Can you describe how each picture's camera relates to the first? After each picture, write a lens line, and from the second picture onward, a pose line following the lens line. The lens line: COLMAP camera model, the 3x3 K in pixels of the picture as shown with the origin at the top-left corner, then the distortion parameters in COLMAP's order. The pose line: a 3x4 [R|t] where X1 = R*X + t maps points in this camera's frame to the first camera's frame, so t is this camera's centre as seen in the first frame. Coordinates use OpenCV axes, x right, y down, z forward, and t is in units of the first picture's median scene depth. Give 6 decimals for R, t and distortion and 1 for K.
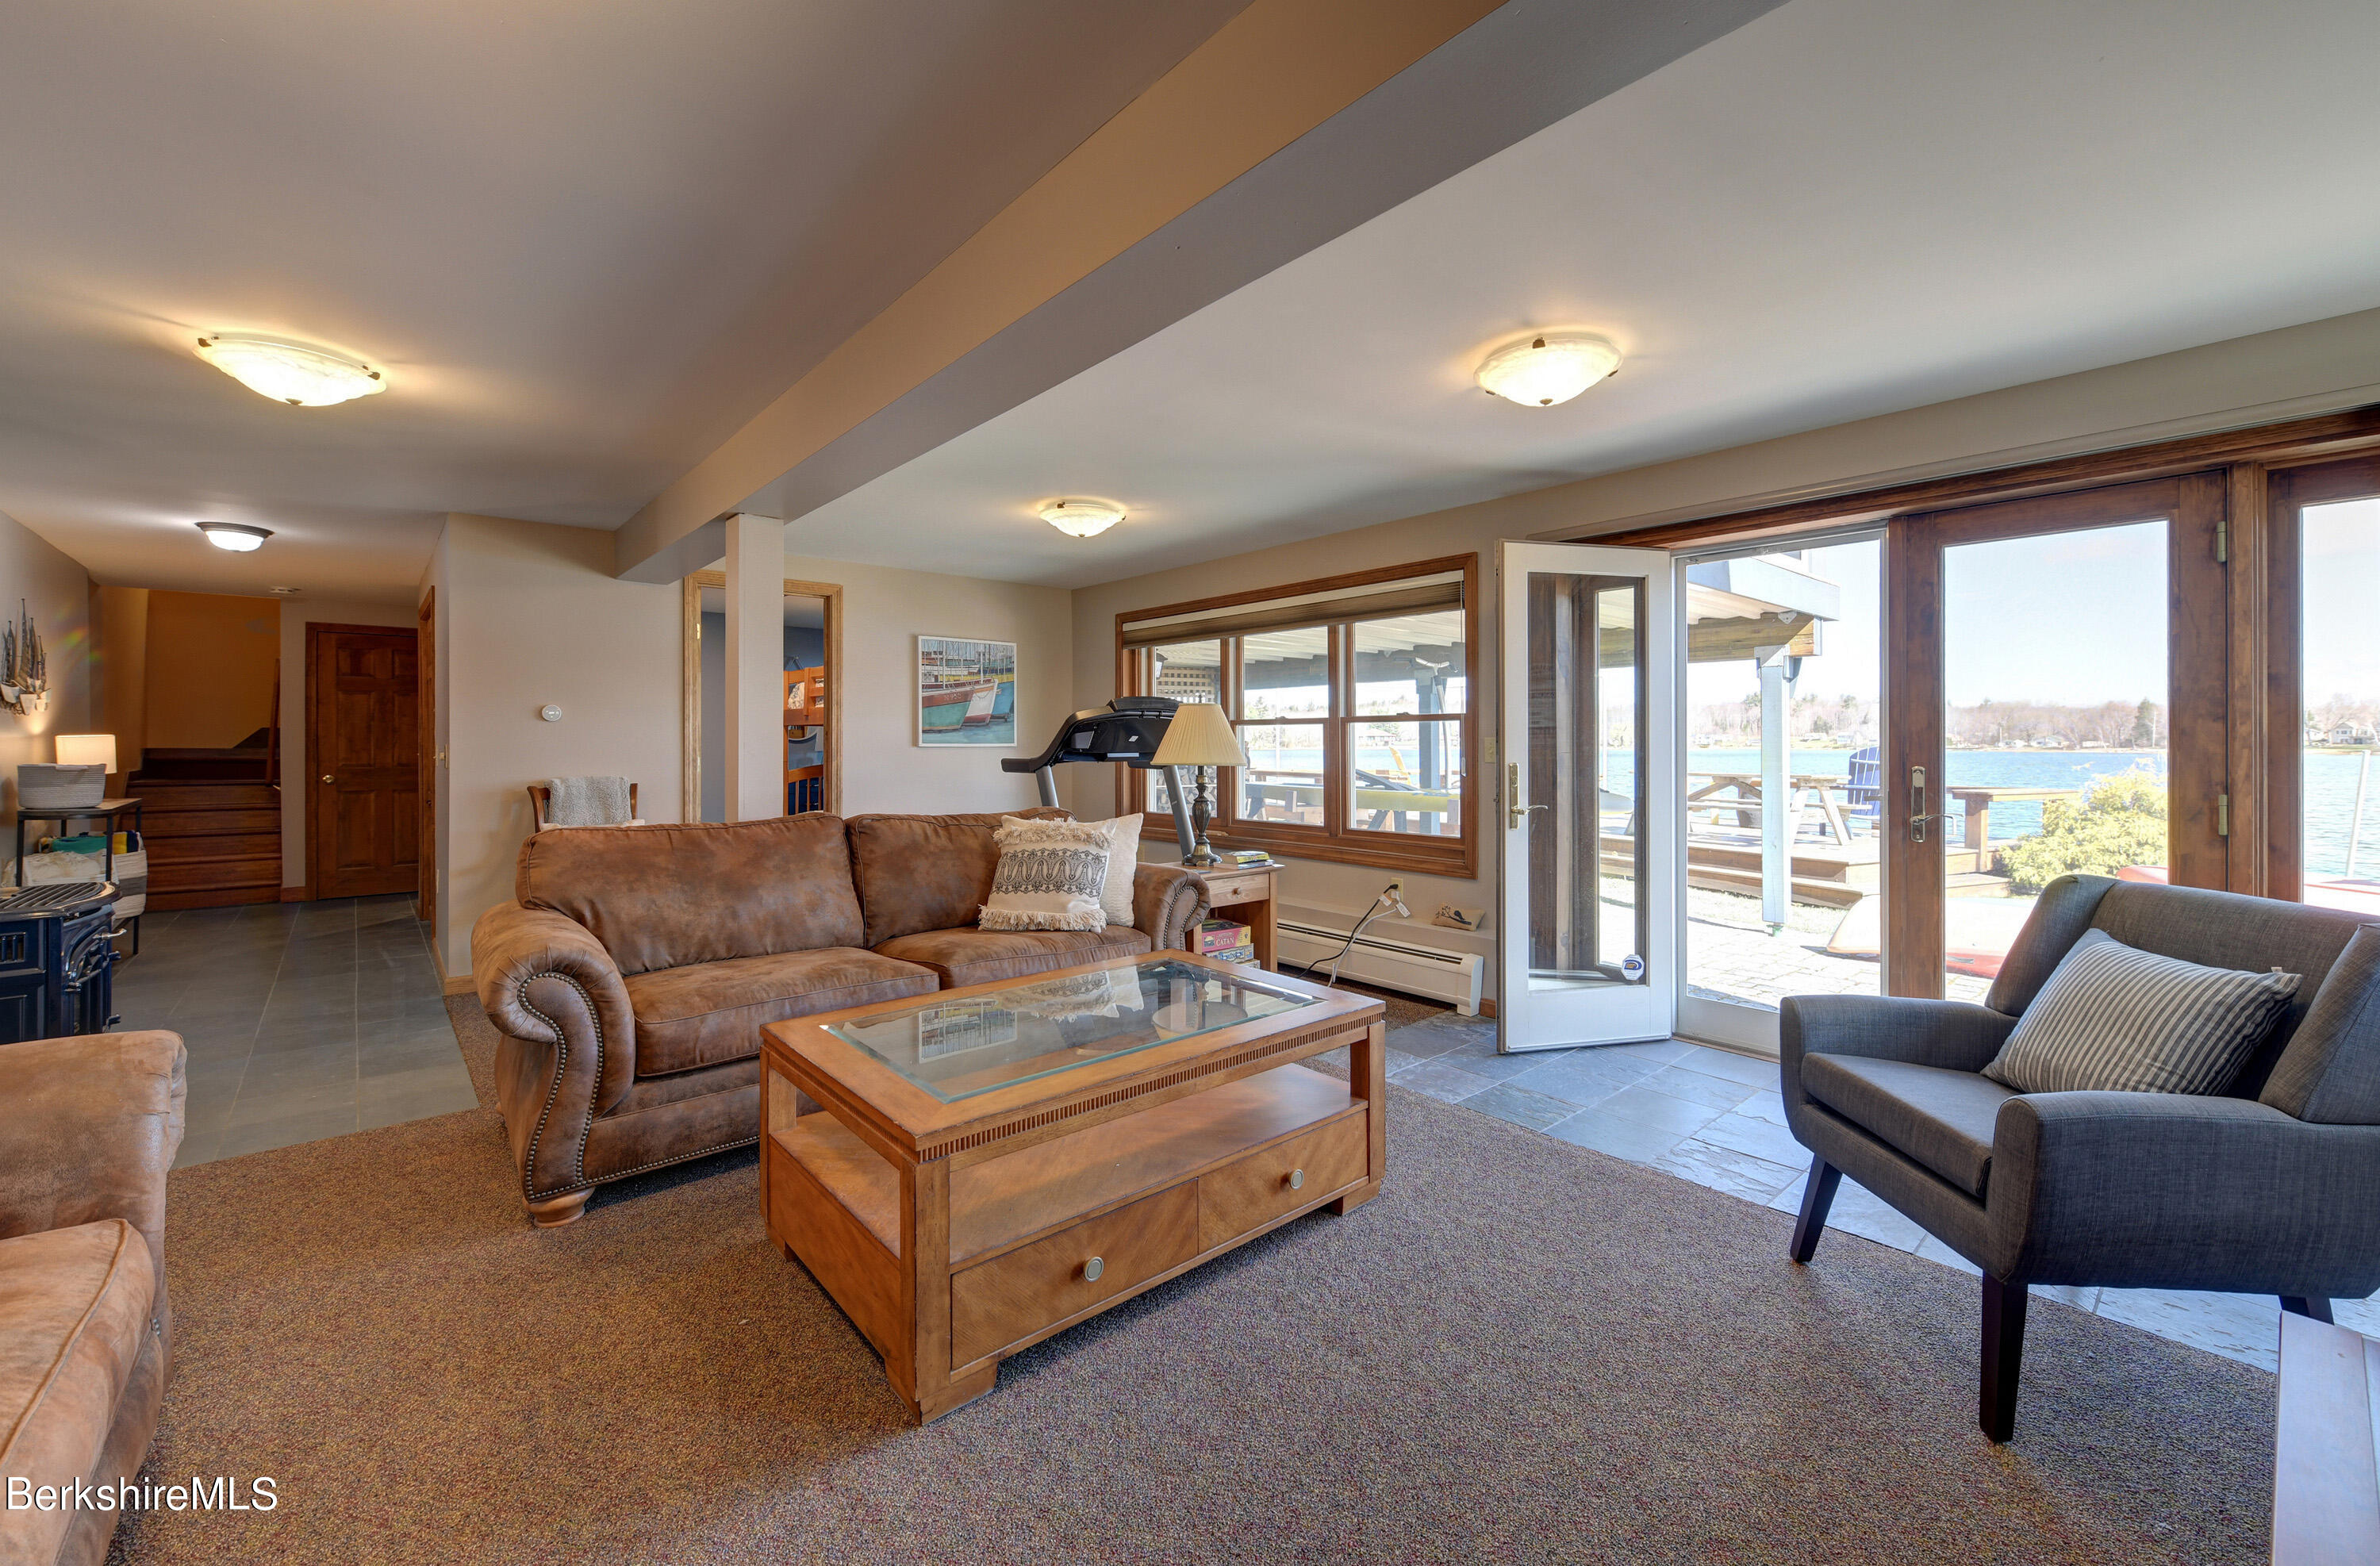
lens RADIAL K [[958.3, 0, 1205.4], [0, 958.3, 737.6], [0, 0, 1]] dist [-0.000710, -0.000939]
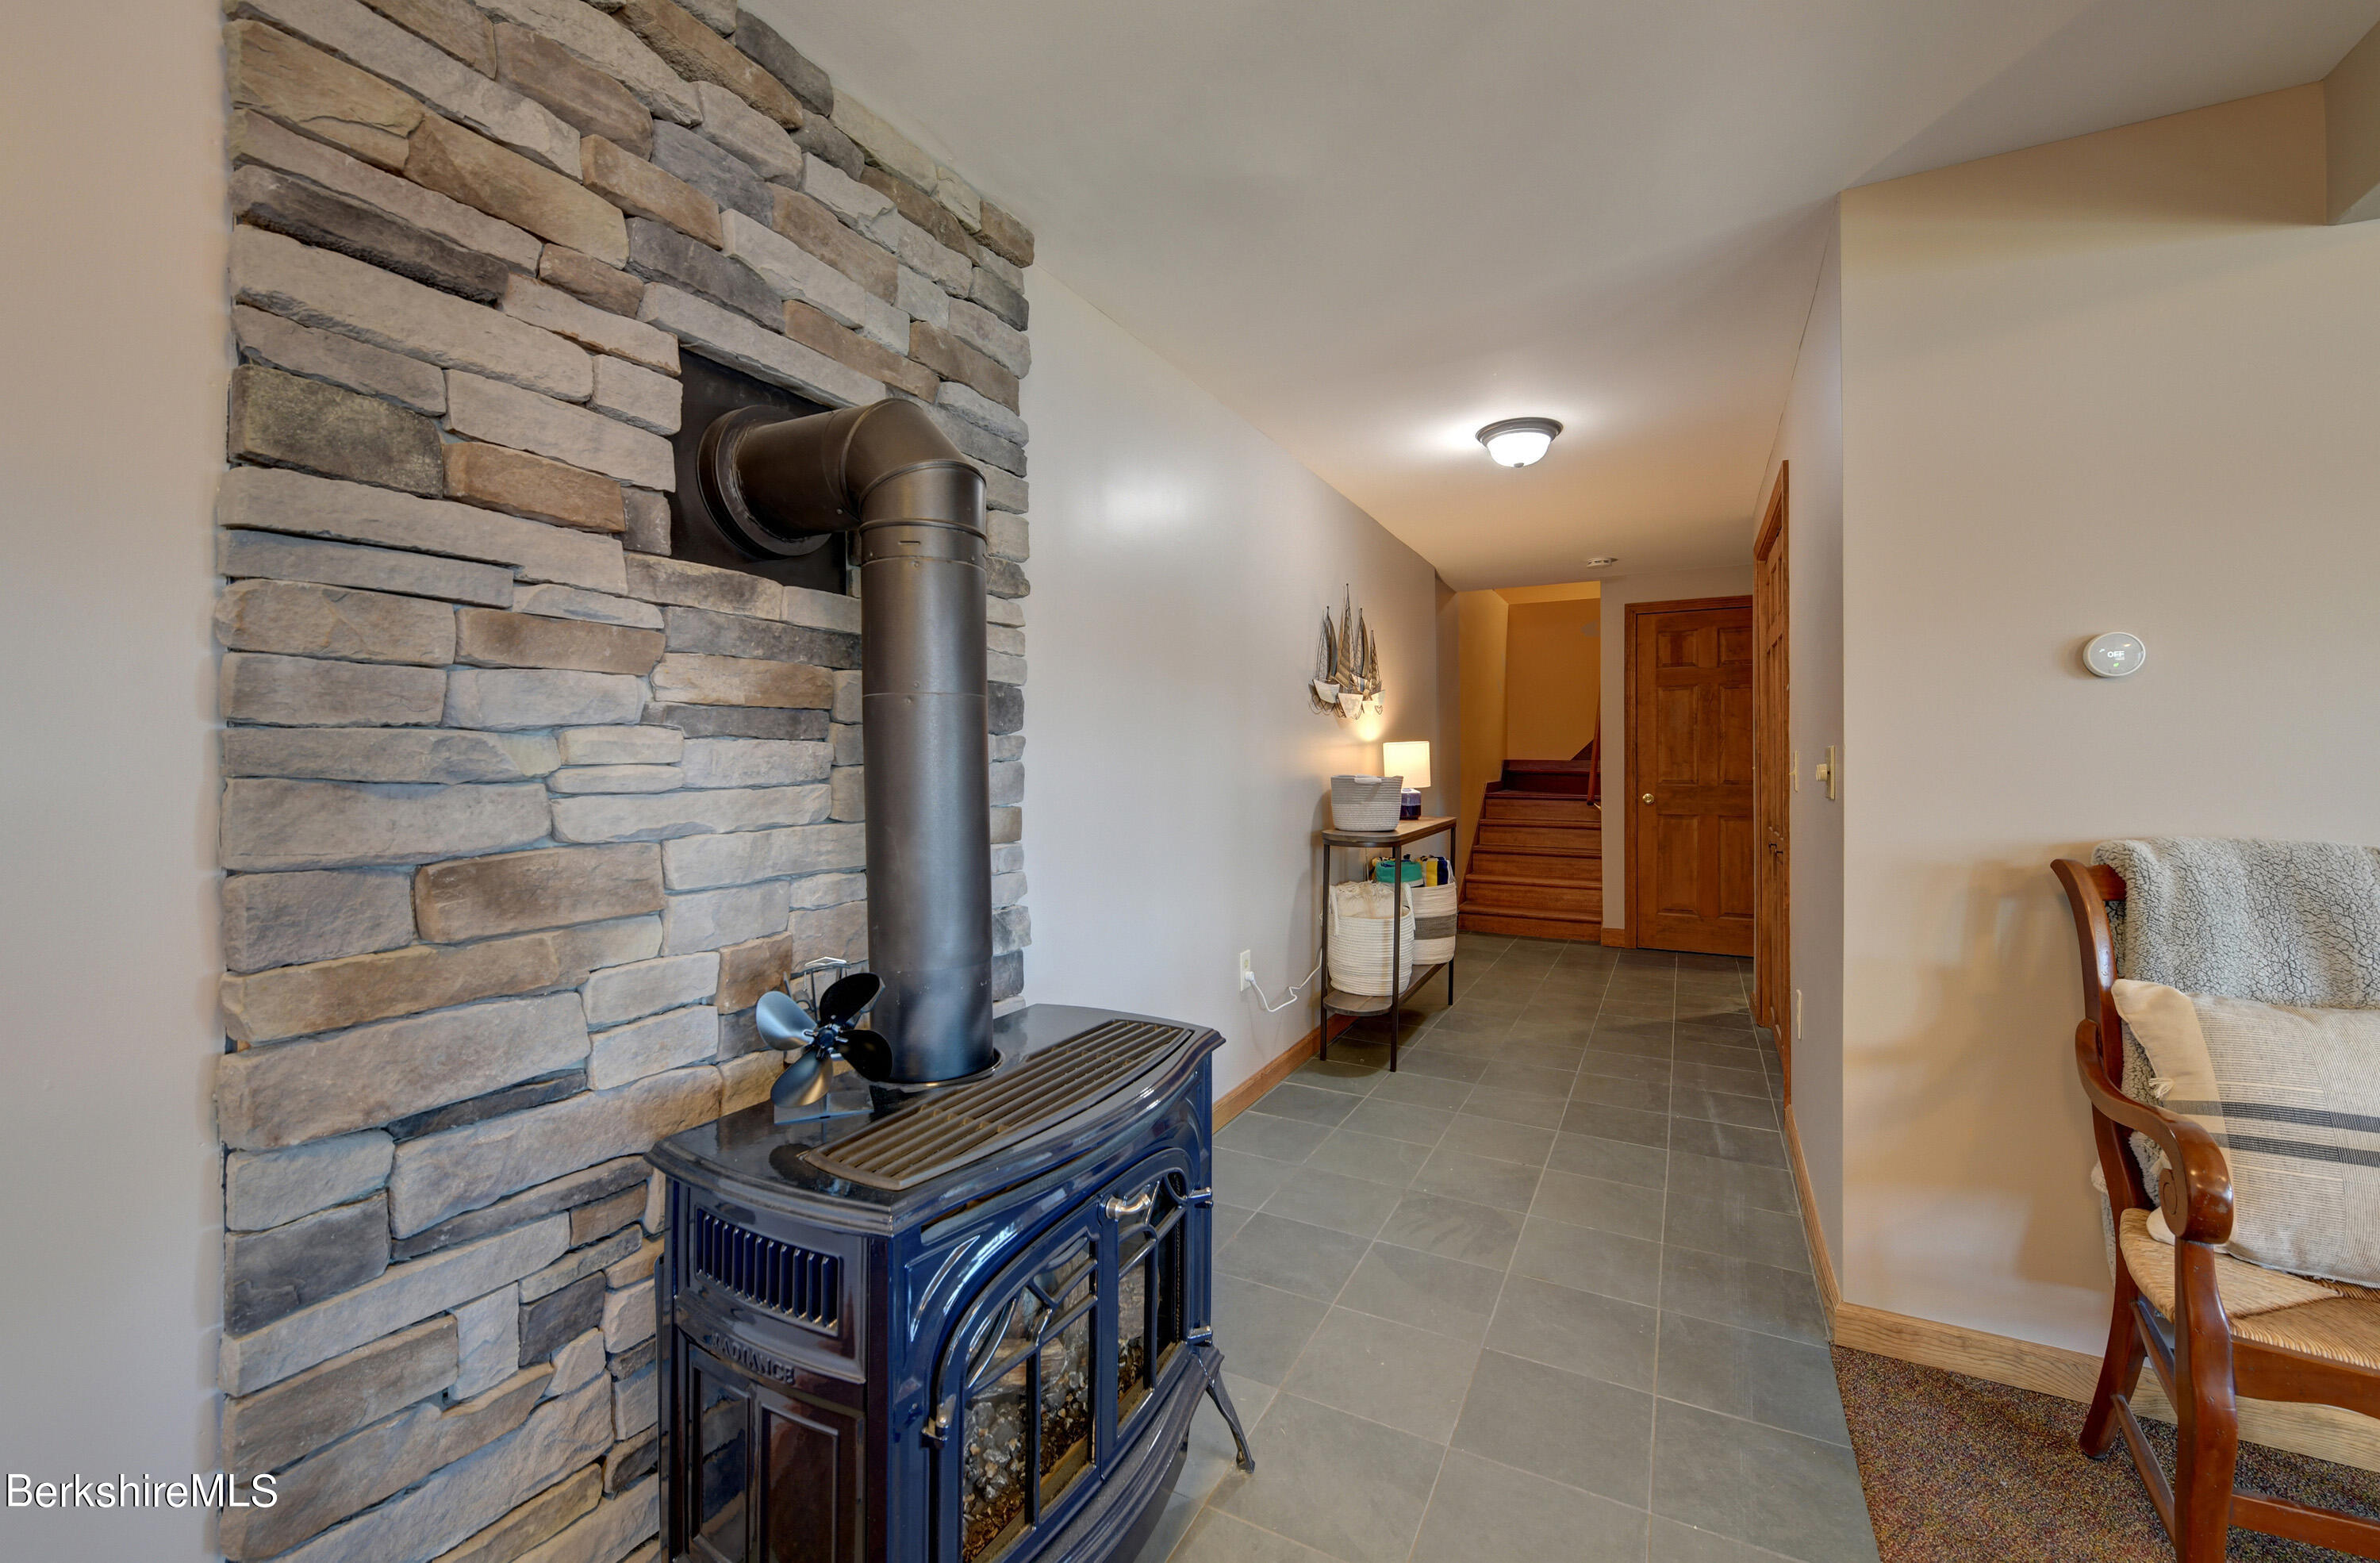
lens RADIAL K [[958.3, 0, 1186.6], [0, 958.3, 765.7], [0, 0, 1]] dist [-0.000710, -0.000939]
pose [[0.354950, 0.007483, -0.934855, -0.323437], [0.003628, 0.999949, 0.009382, 0.007435], [0.934878, -0.006722, 0.354905, 0.376734]]
